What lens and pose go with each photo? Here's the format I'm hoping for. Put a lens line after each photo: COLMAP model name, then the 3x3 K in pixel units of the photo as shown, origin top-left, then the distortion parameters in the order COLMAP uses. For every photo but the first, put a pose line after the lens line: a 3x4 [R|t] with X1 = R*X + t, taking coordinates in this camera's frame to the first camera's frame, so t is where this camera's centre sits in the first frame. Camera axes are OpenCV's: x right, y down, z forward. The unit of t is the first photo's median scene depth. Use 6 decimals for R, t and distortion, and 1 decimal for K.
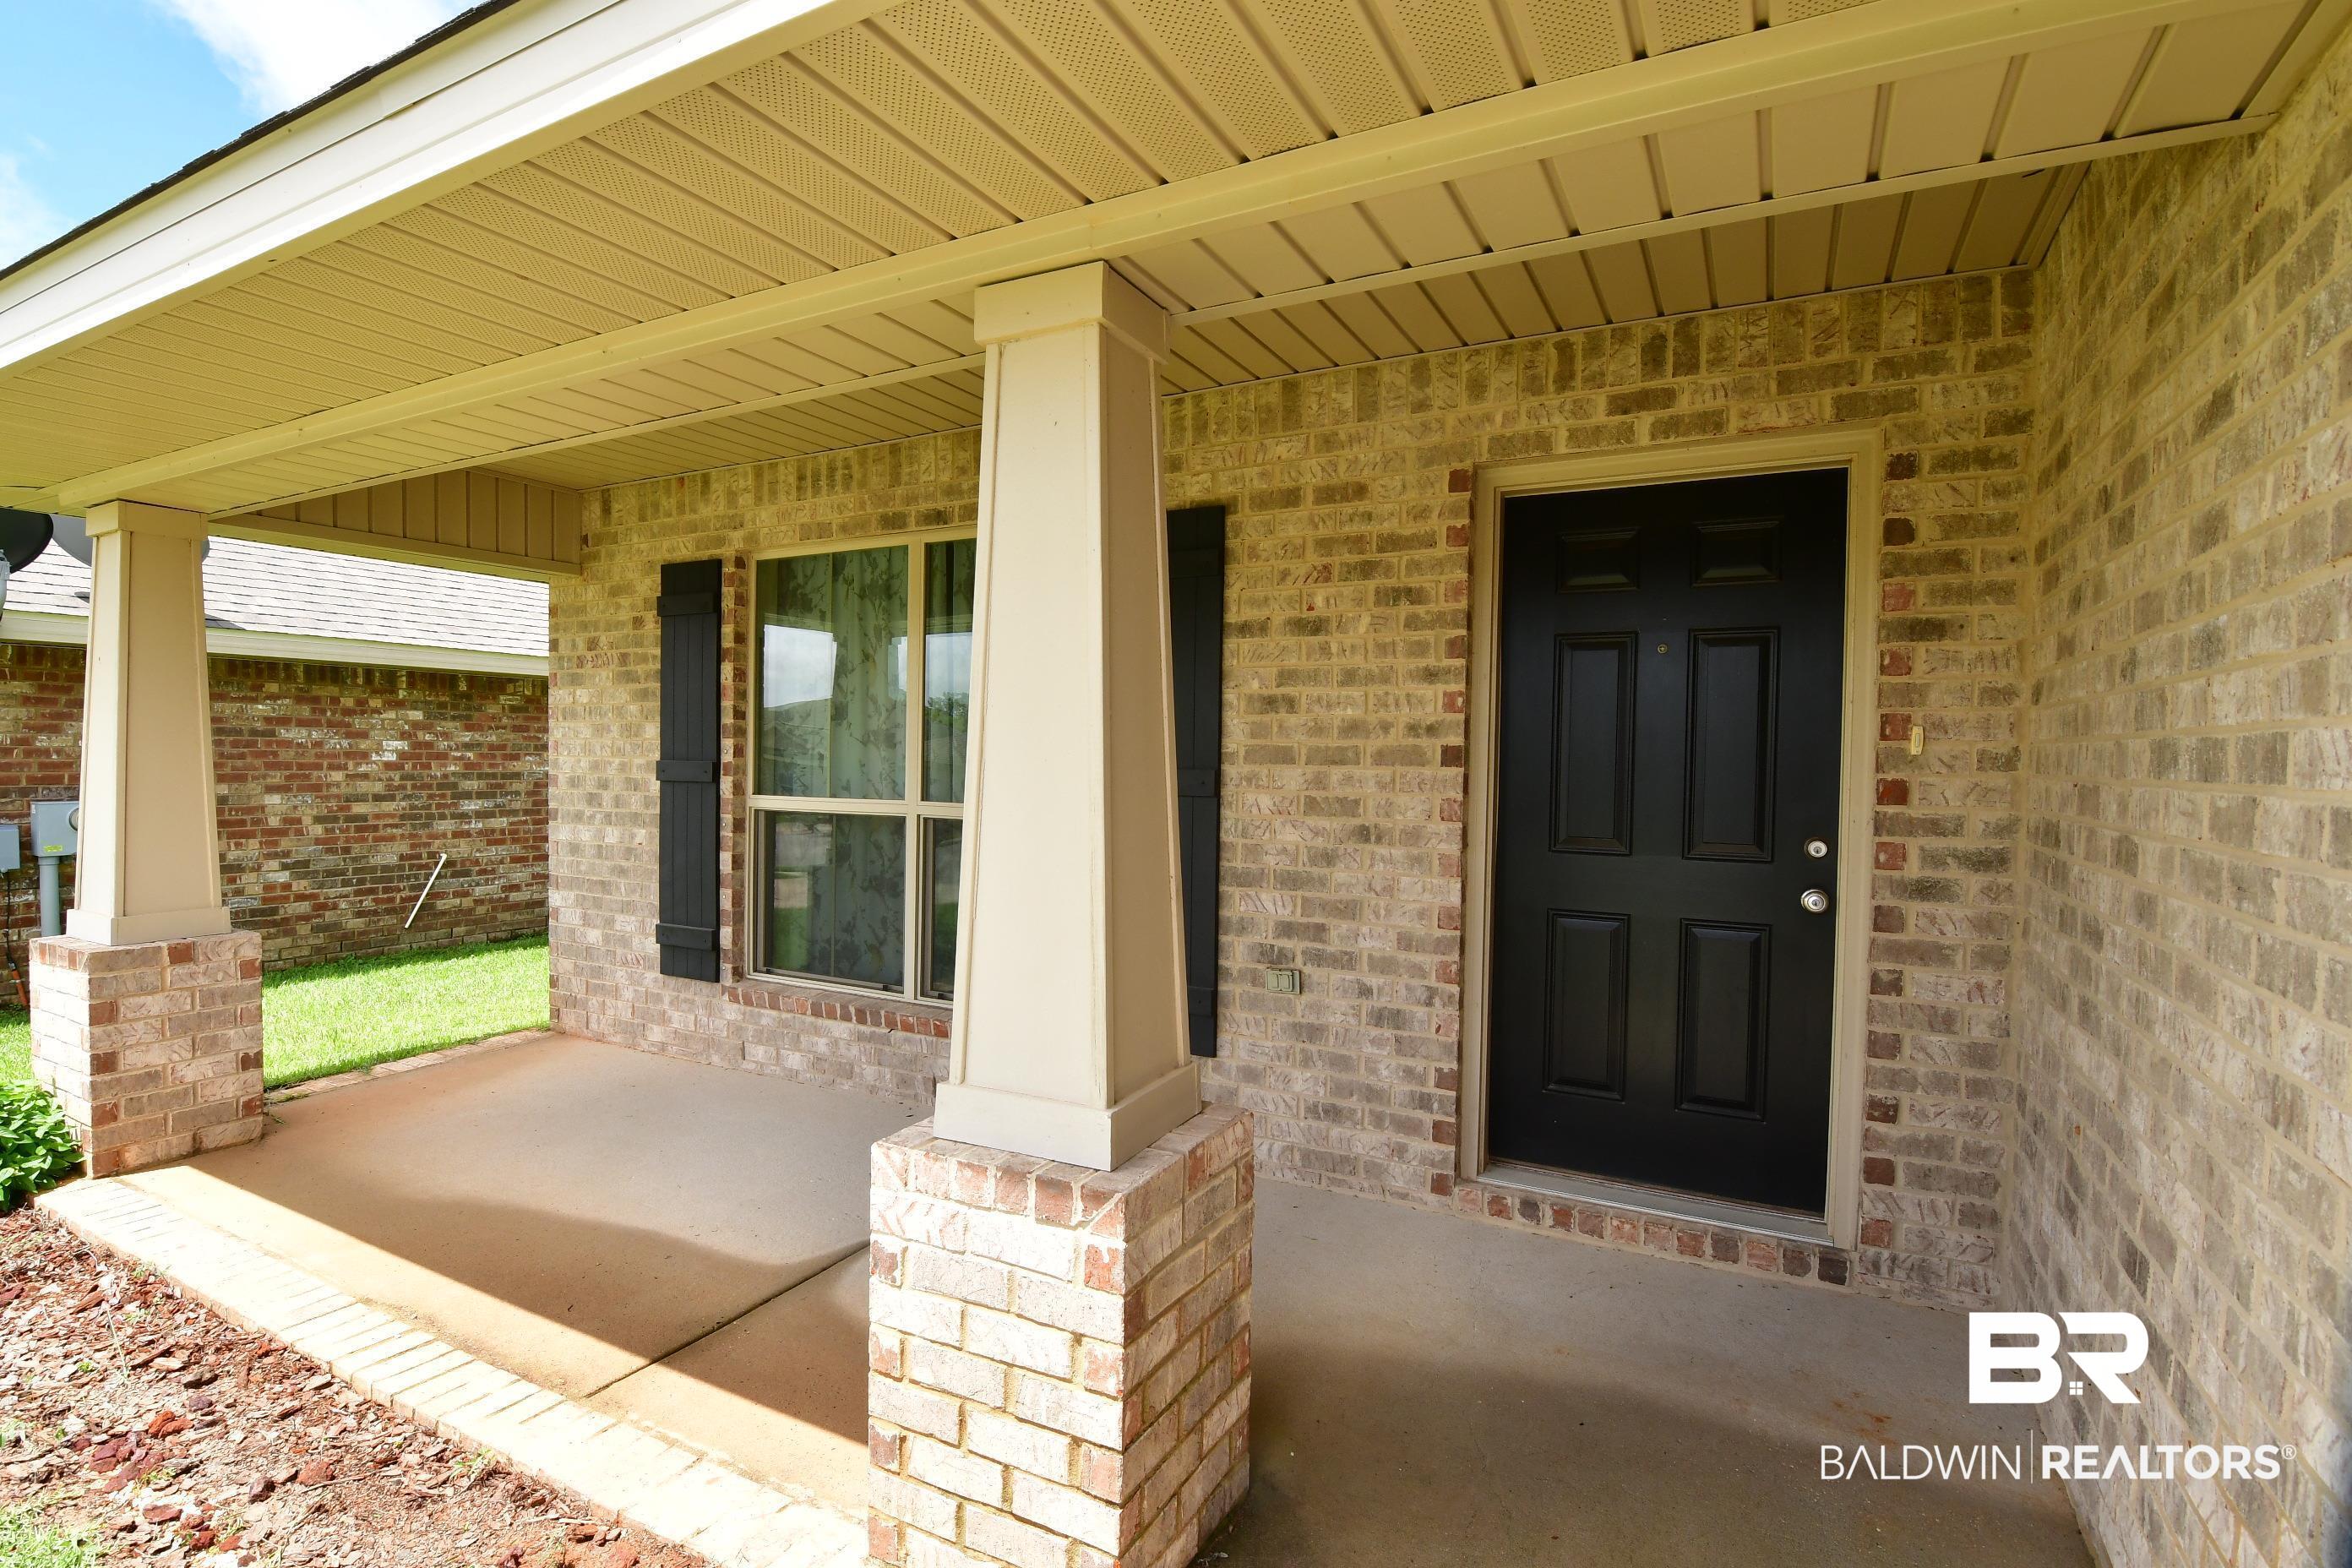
lens RADIAL K [[1142.8, 0, 1131.0], [0, 1142.8, 788.3], [0, 0, 1]] dist [-0.005332, -0.000897]
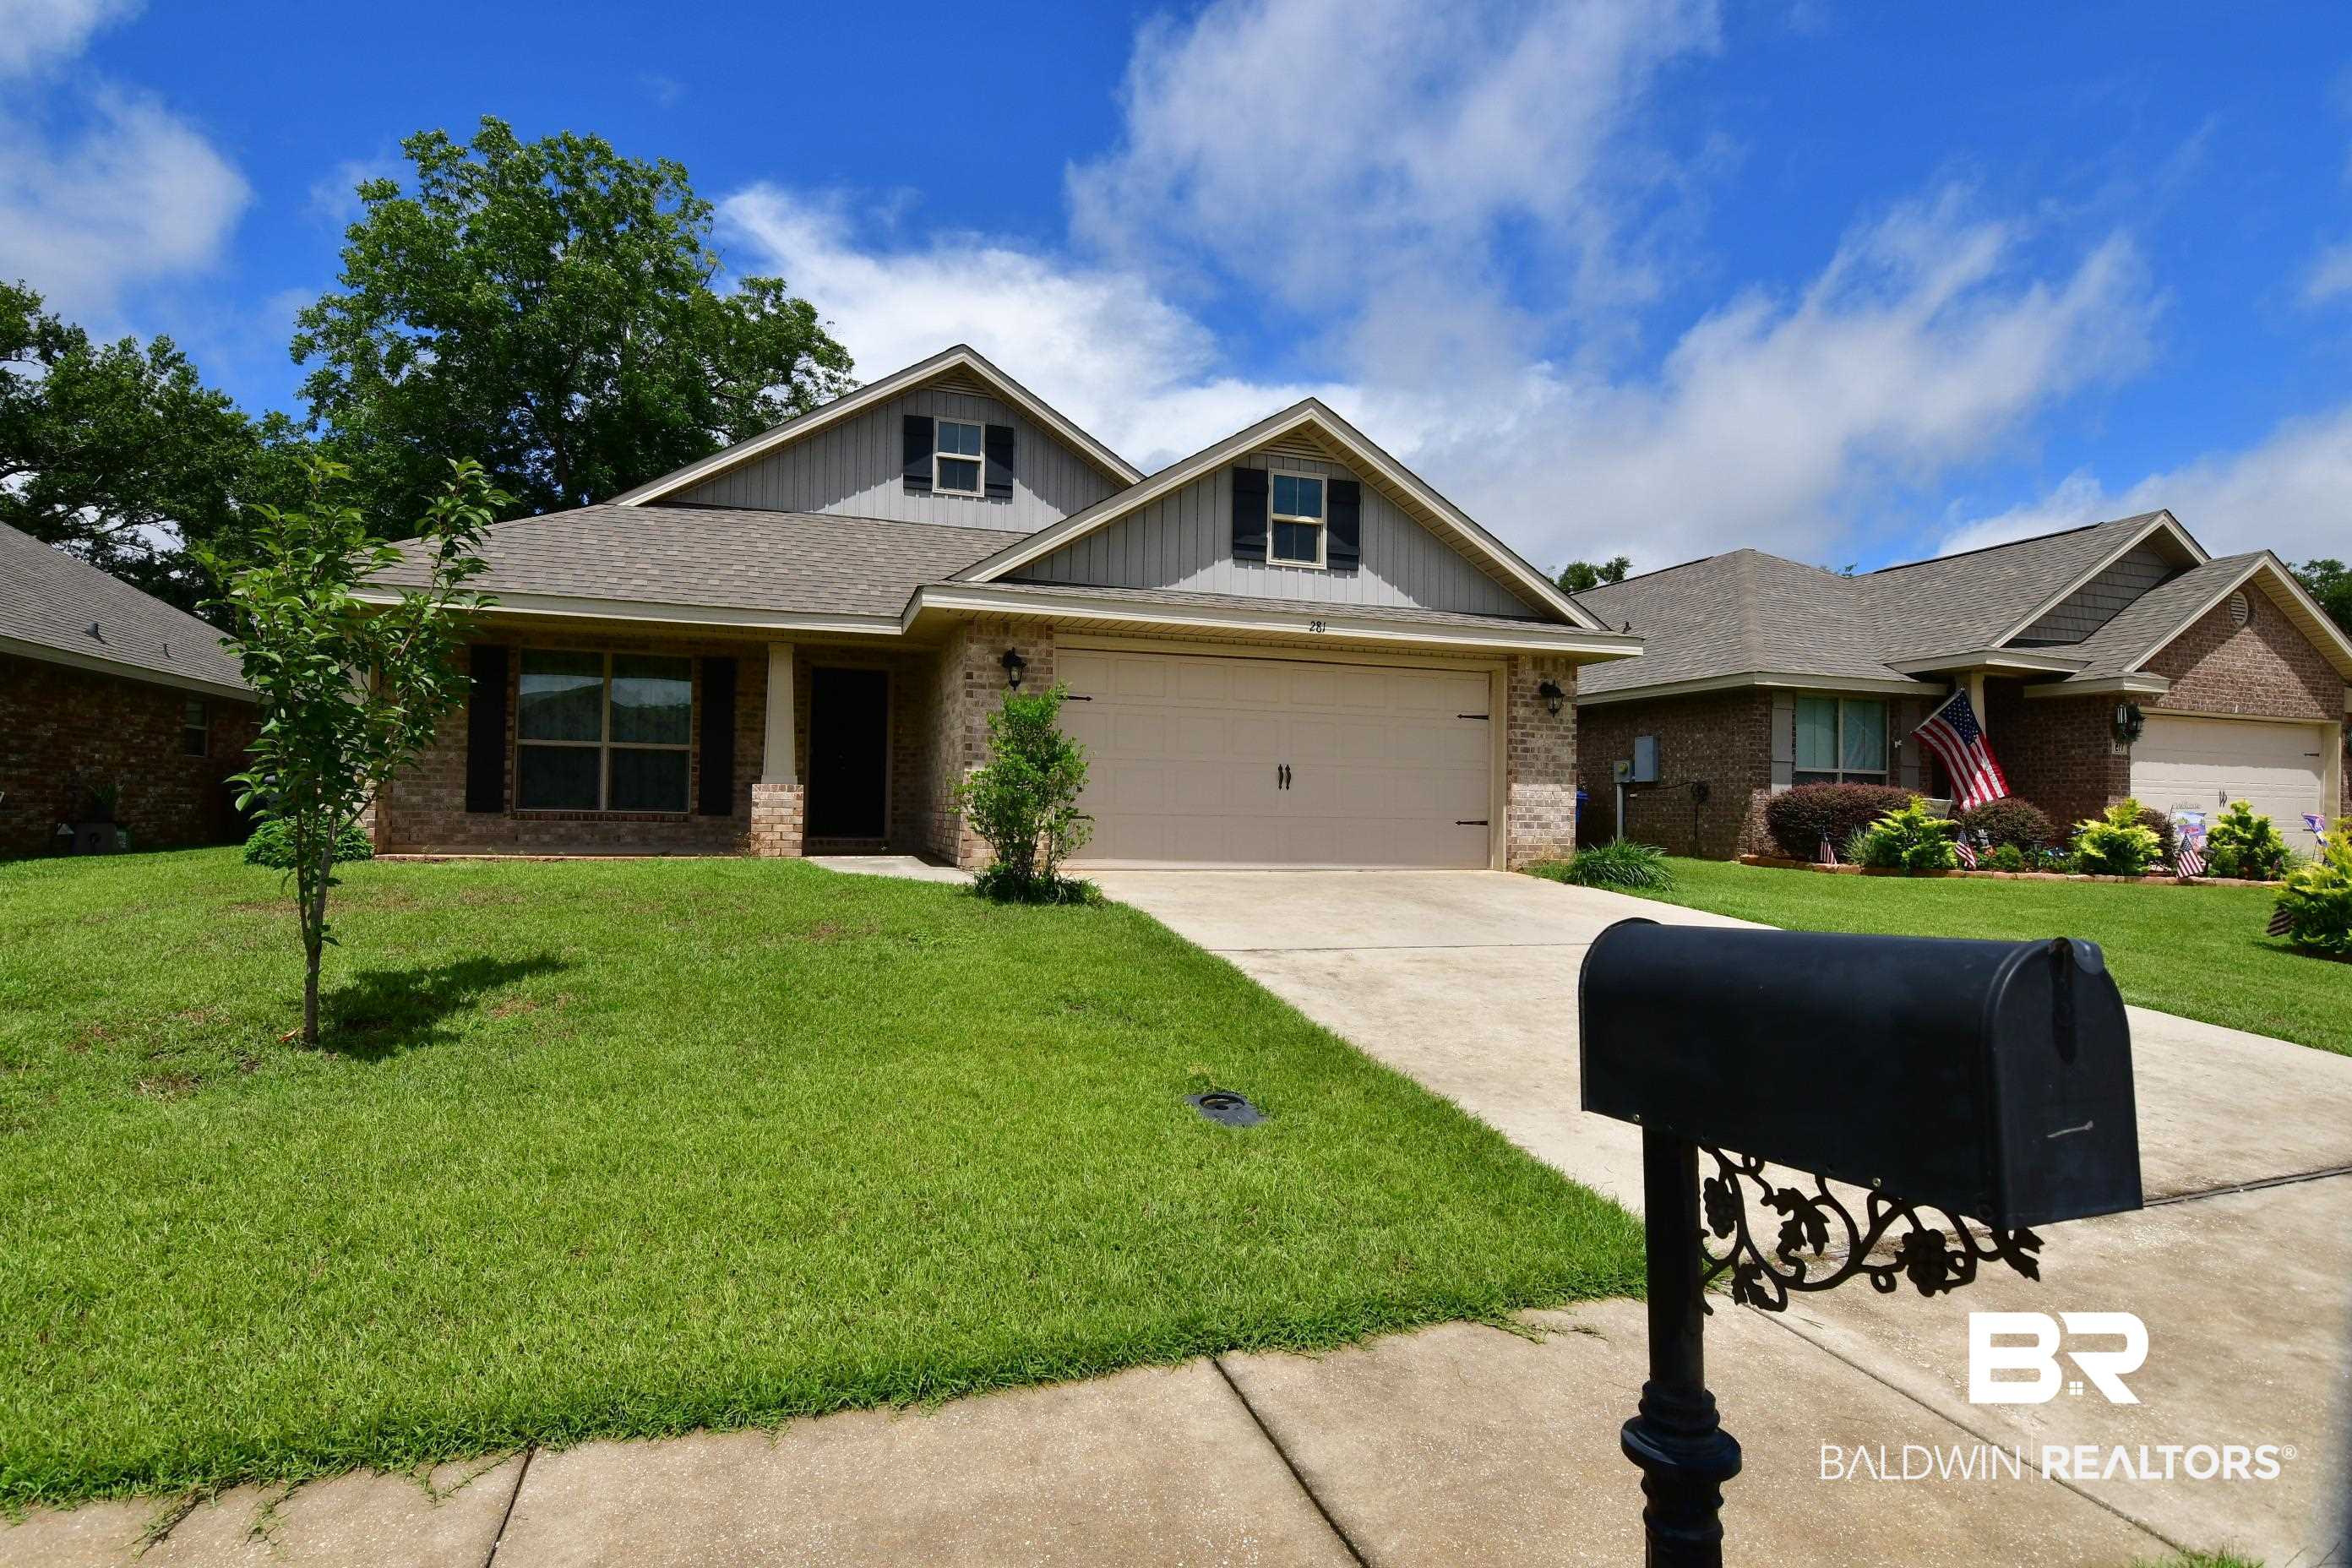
lens RADIAL K [[1142.8, 0, 1165.0], [0, 1142.8, 789.8], [0, 0, 1]] dist [-0.005332, -0.000897]
pose [[0.672035, 0.010810, 0.740440, -1.672023], [0.013855, 0.999535, -0.027167, 0.279514], [-0.740390, 0.028516, 0.671573, -2.399951]]
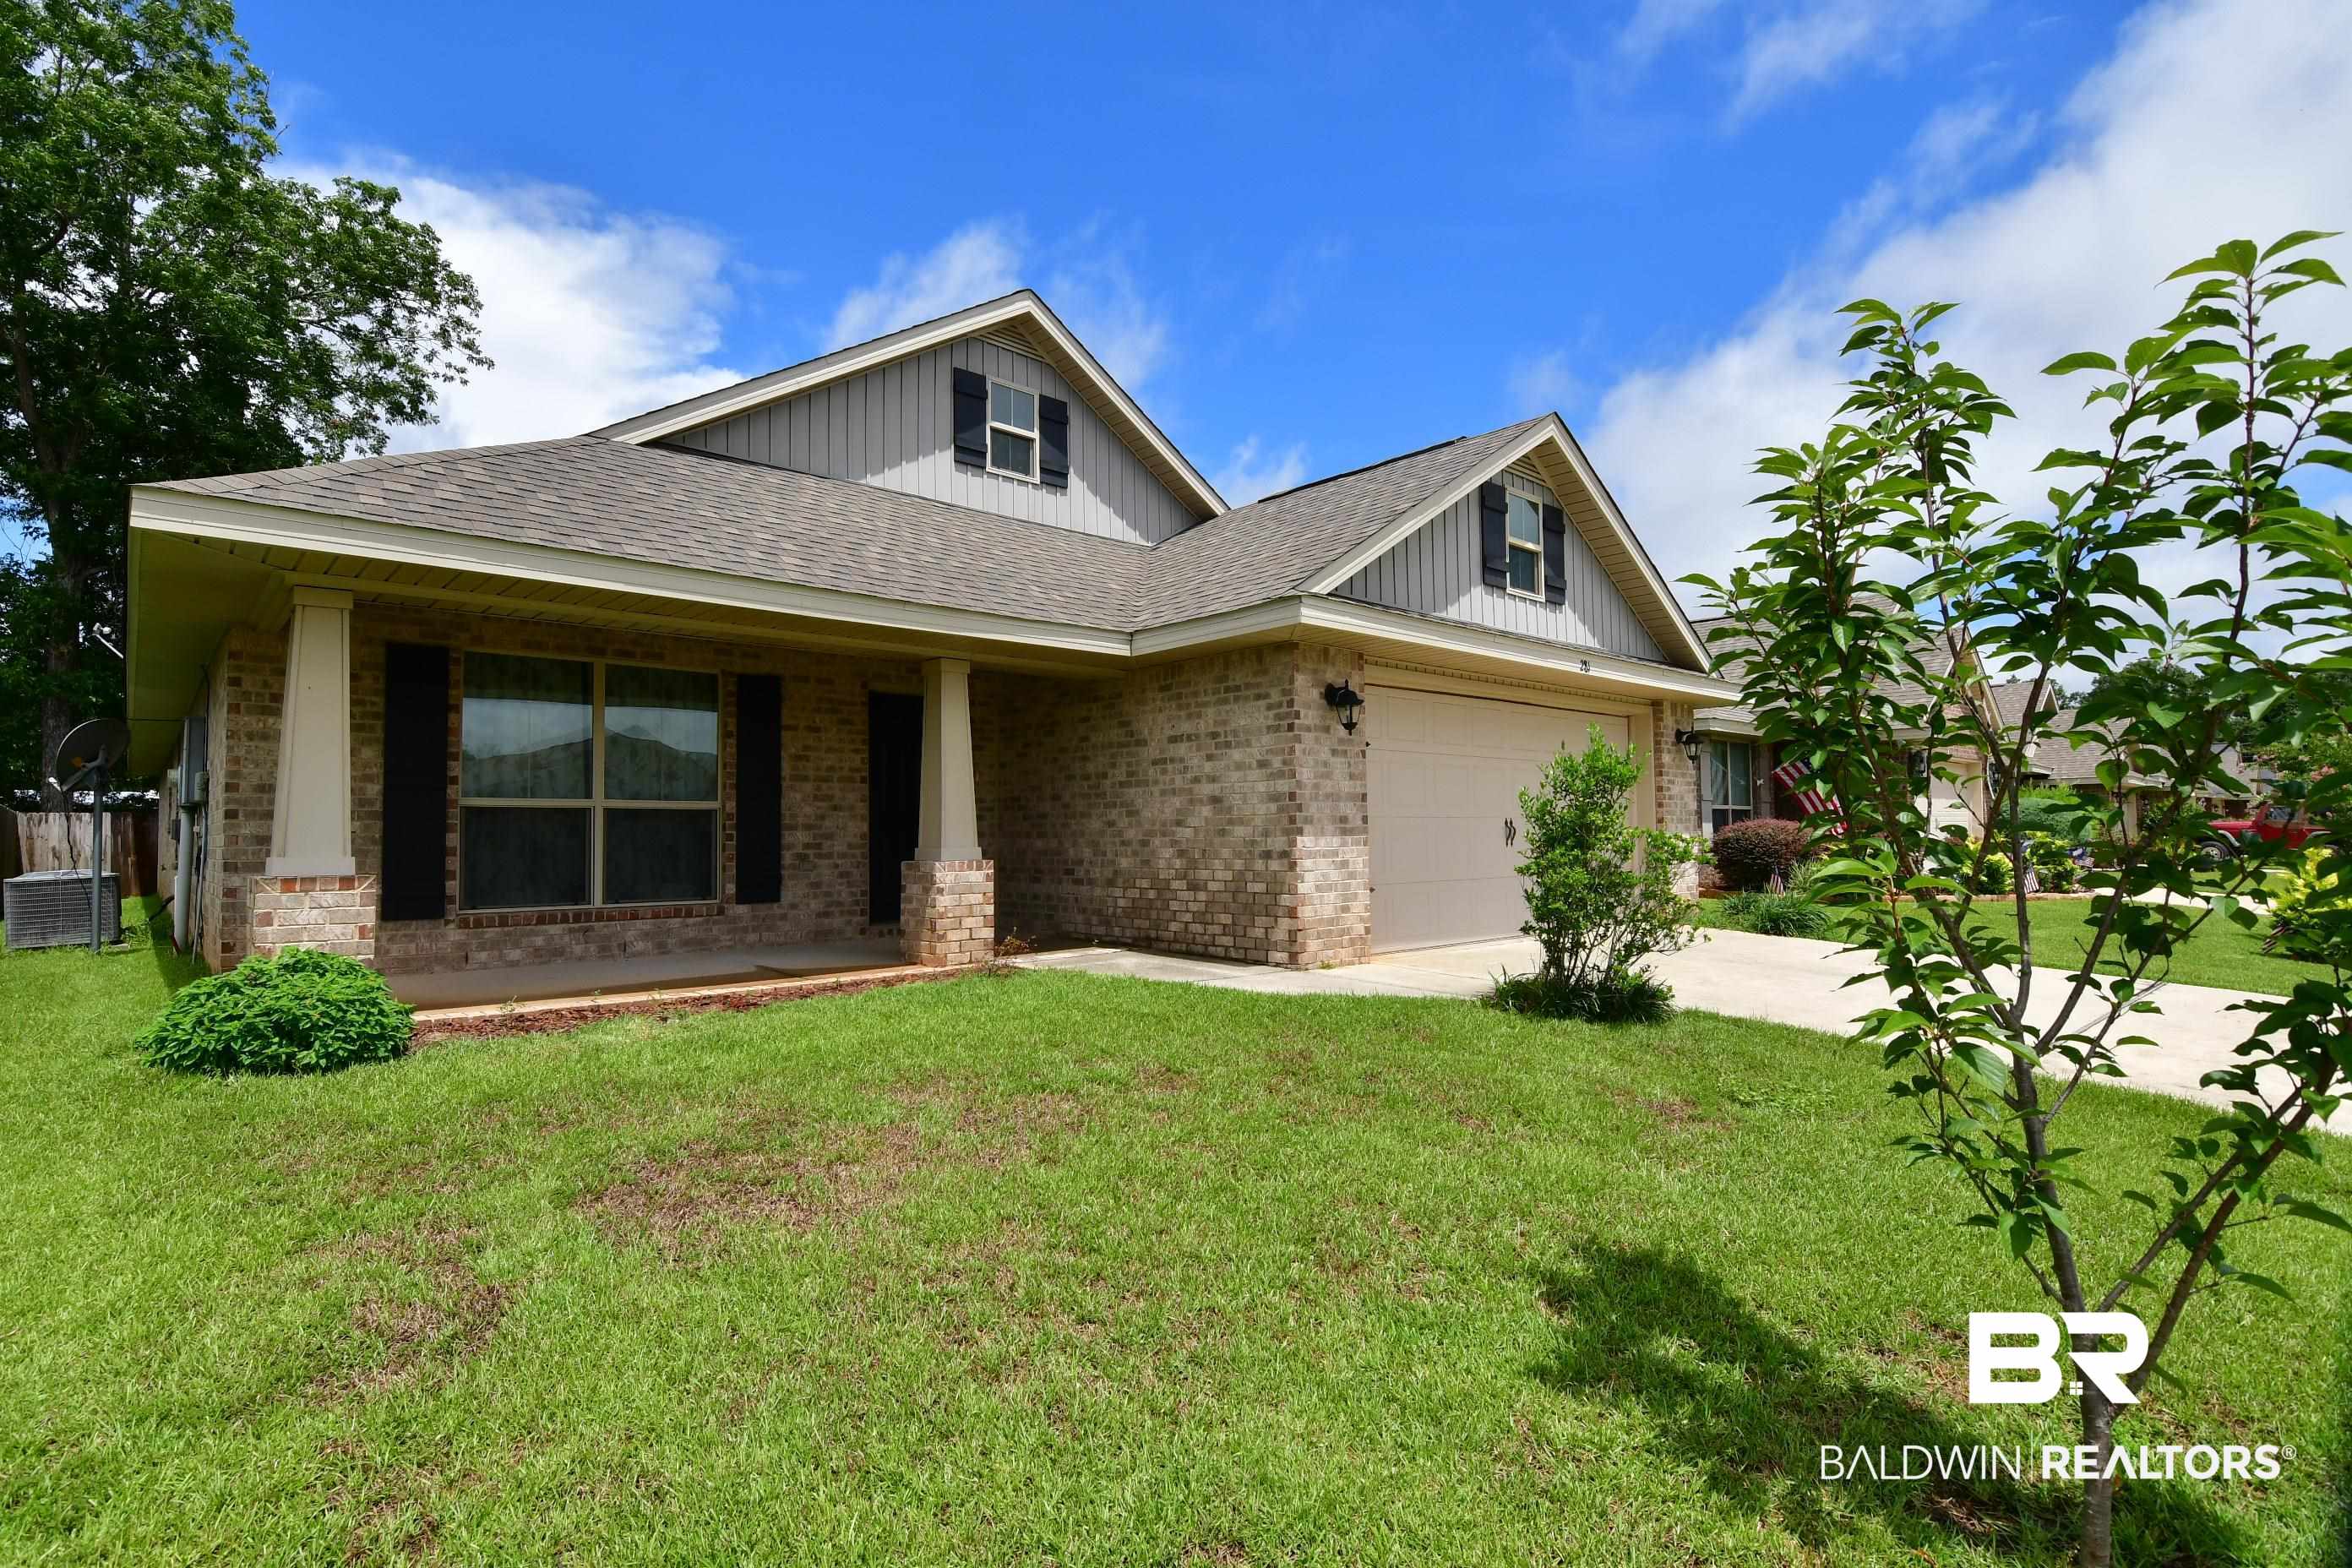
lens RADIAL K [[1142.8, 0, 1168.8], [0, 1142.8, 788.0], [0, 0, 1]] dist [-0.005332, -0.000897]
pose [[0.311297, 0.022606, 0.950044, -2.052071], [0.041154, 0.998458, -0.037243, 0.122305], [-0.949421, 0.050691, 0.309887, -0.573089]]
